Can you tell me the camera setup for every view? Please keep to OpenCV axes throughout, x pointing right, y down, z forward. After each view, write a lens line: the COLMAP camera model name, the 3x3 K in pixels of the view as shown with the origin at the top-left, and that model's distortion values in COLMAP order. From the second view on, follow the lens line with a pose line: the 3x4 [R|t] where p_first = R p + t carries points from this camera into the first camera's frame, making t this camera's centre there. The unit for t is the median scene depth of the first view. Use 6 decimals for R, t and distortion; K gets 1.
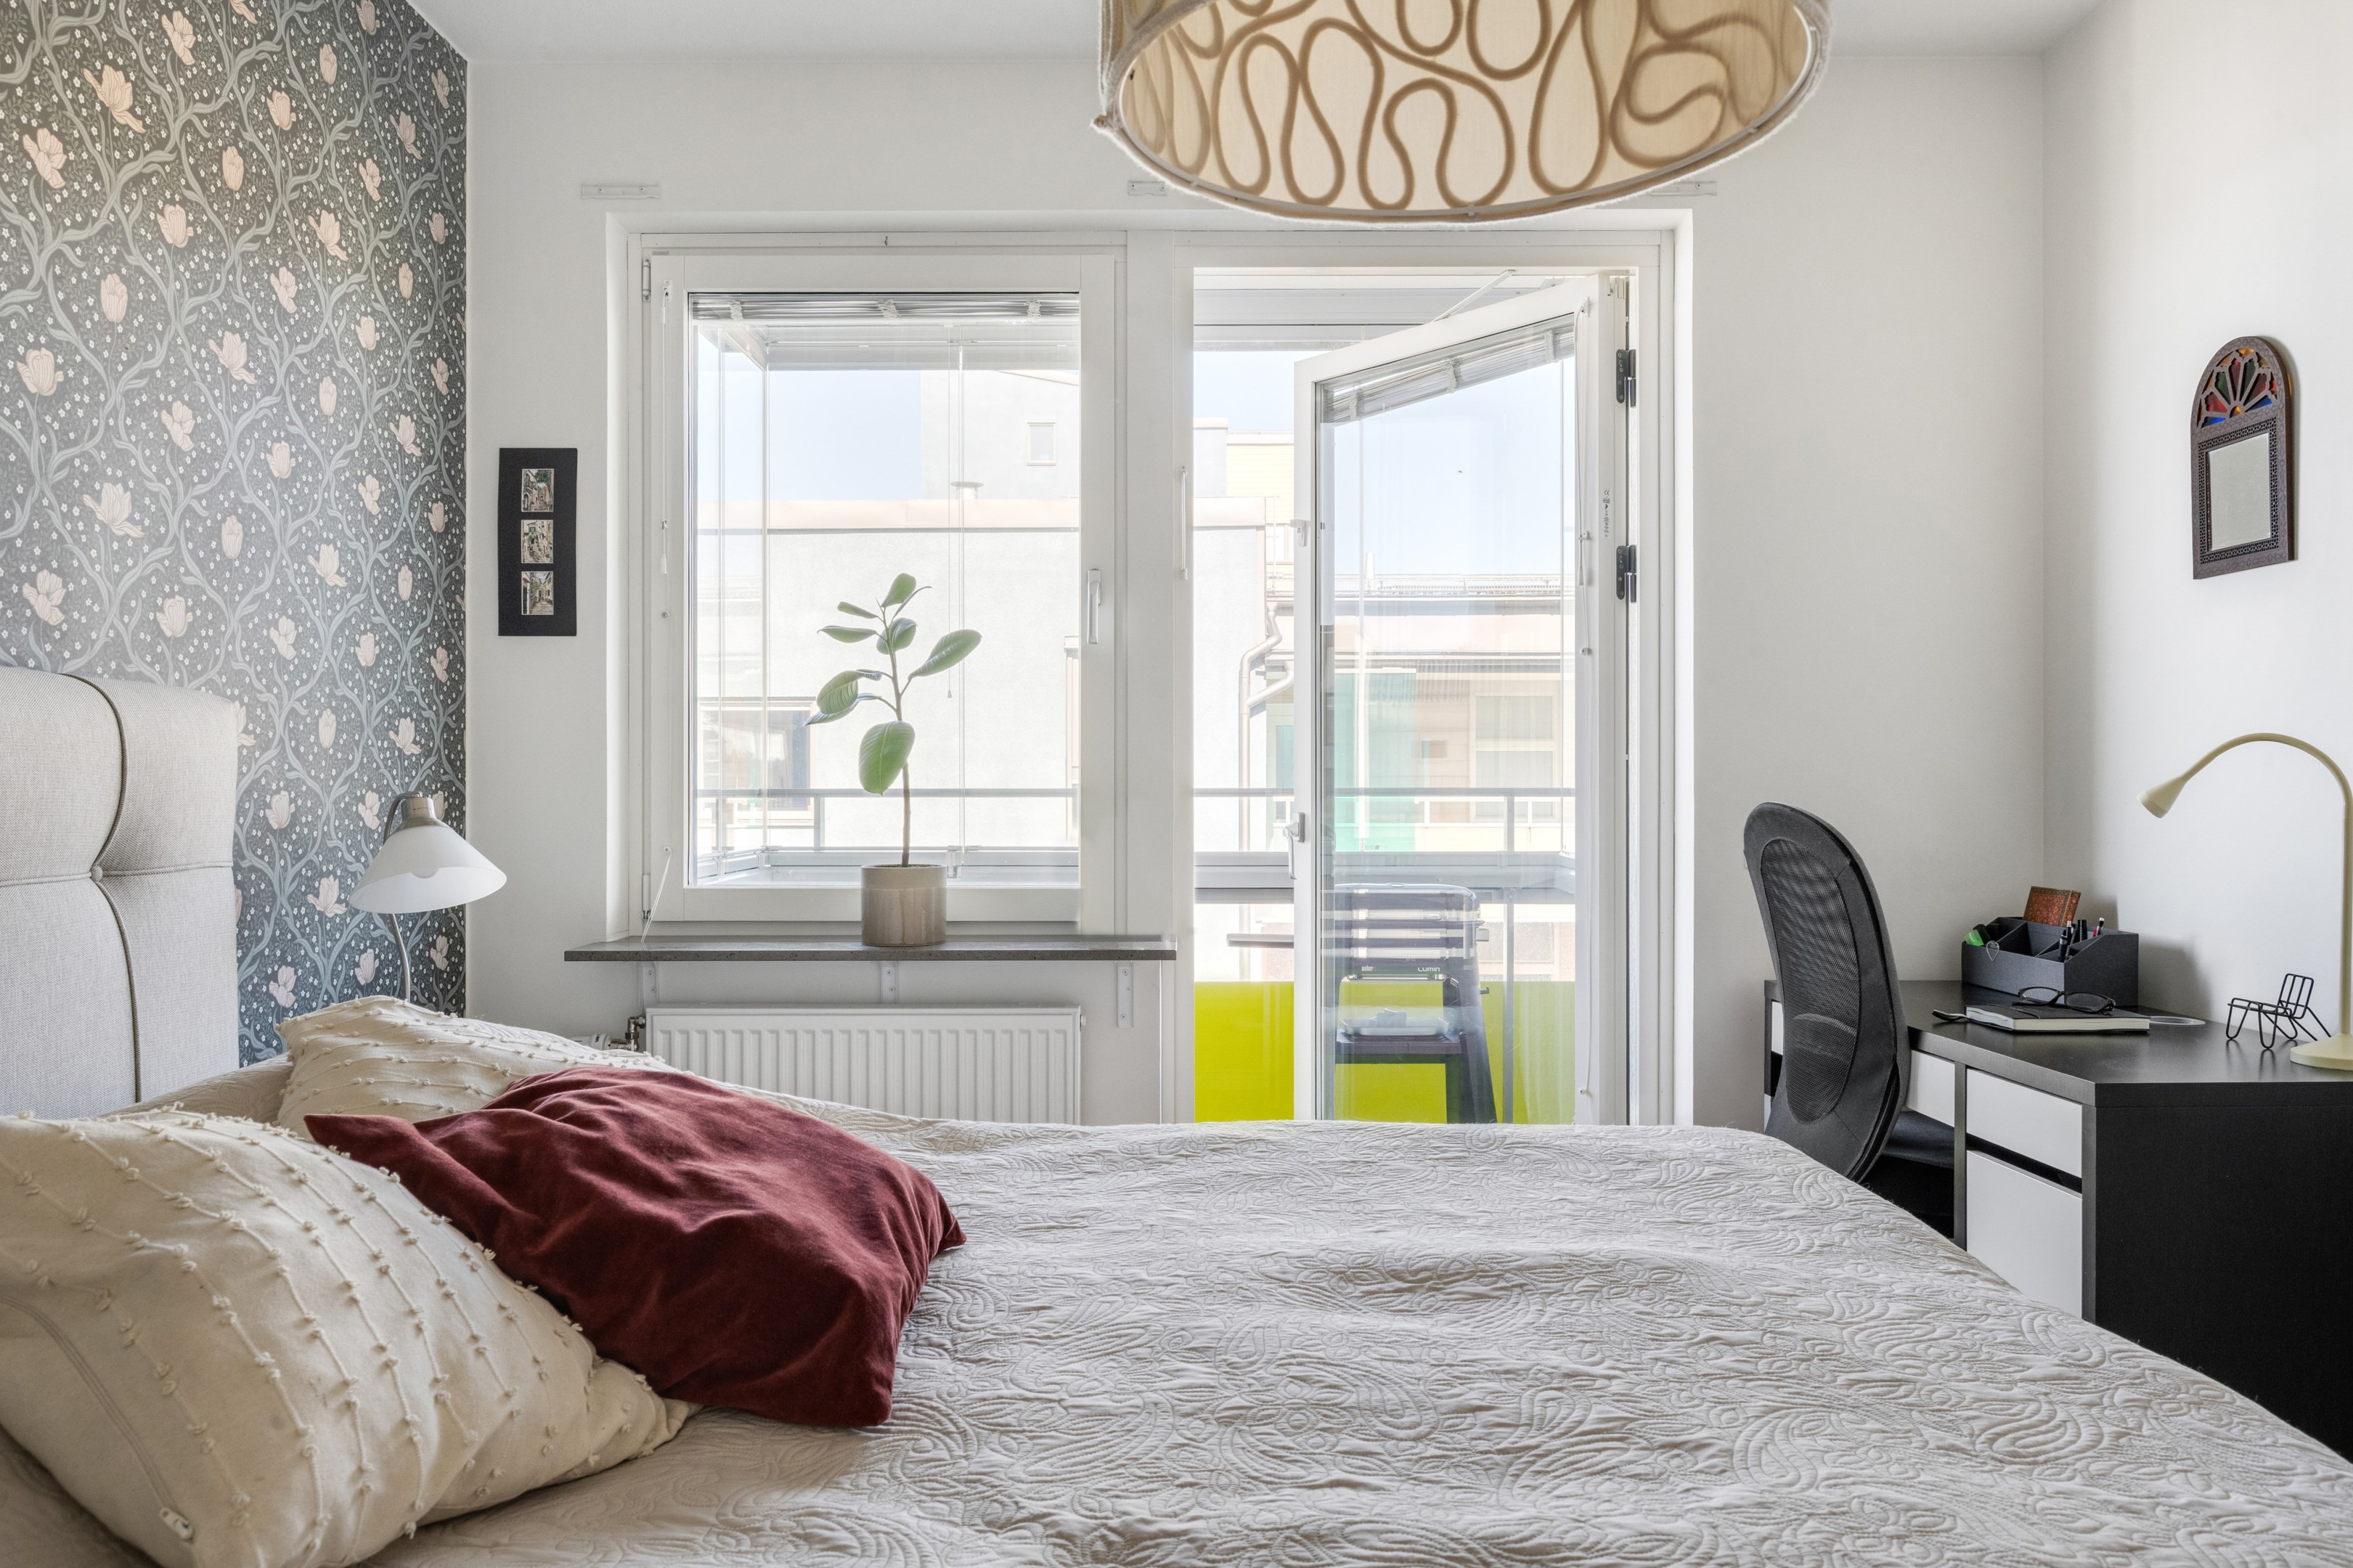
lens RADIAL K [[1679.4, 0, 1176.5], [0, 1679.4, 784.0], [0, 0, 1]] dist [0.001118, -0.000584]
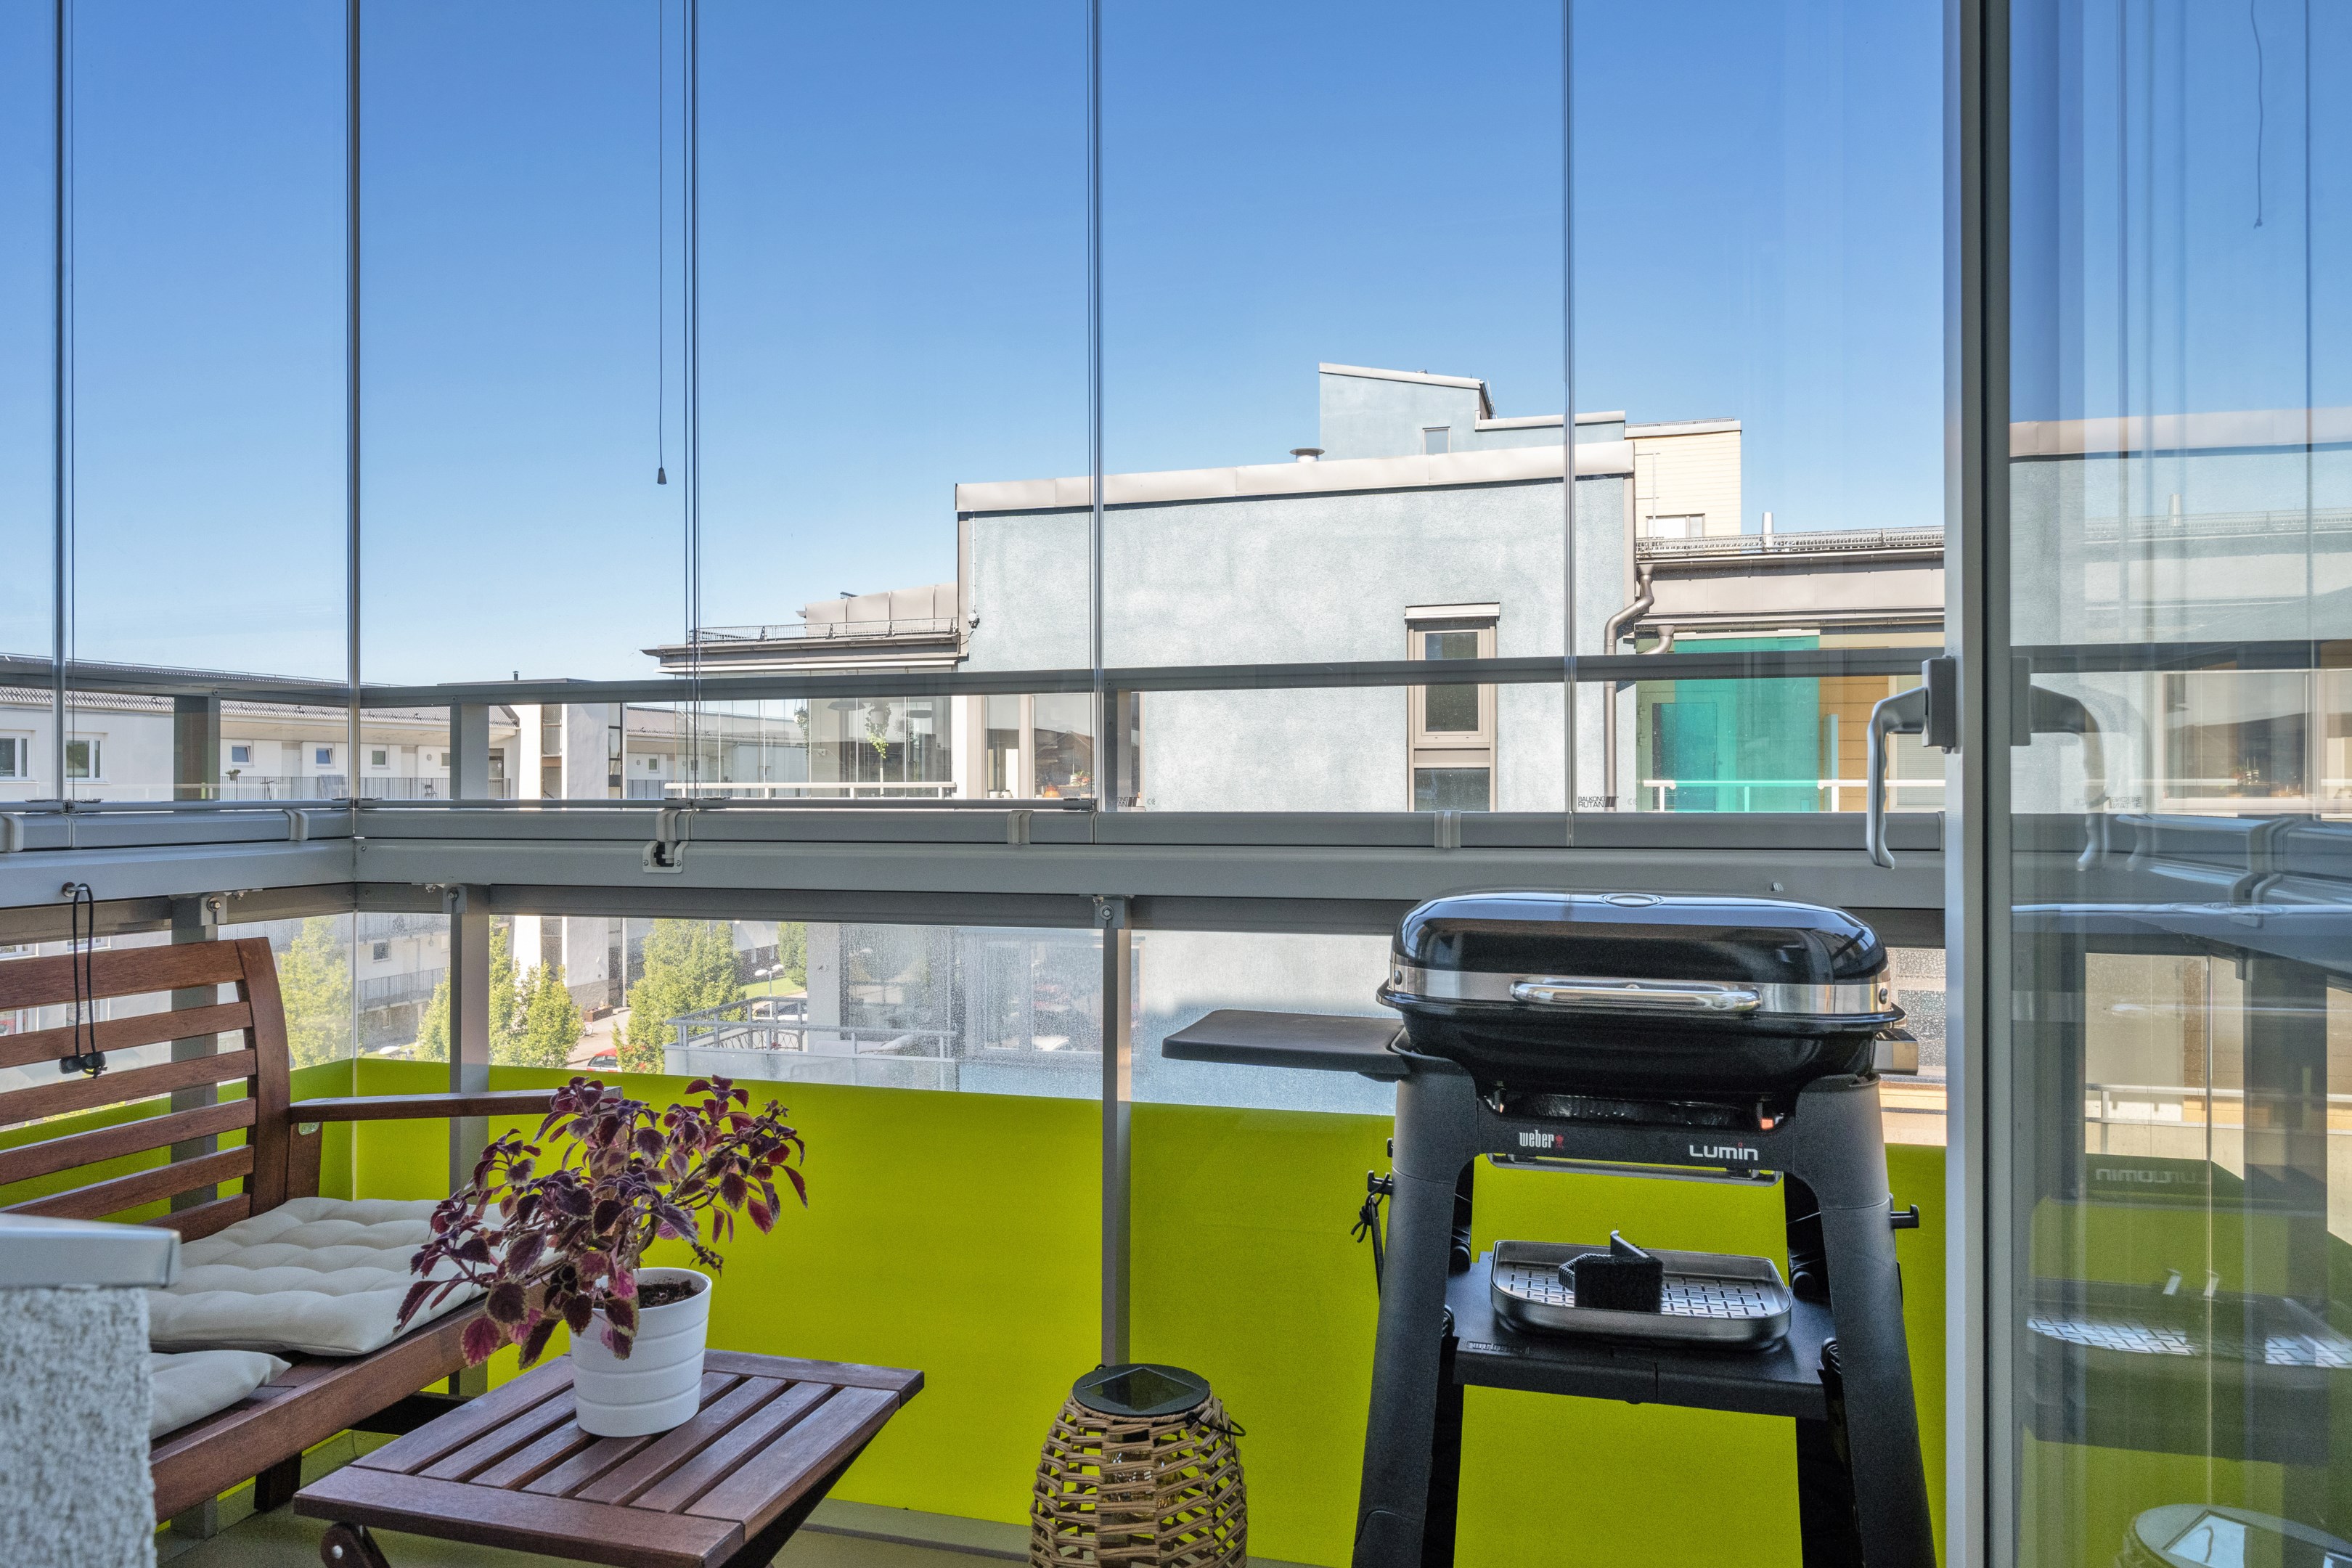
lens RADIAL K [[1530.0, 0, 1176.0], [0, 1530.0, 784.0], [0, 0, 1]] dist [0.000895, 0.000234]
pose [[0.965172, 0.000693, -0.261615, 0.030788], [-0.001077, 0.999999, -0.001325, 0.010080], [0.261614, 0.001561, 0.965171, 0.167778]]
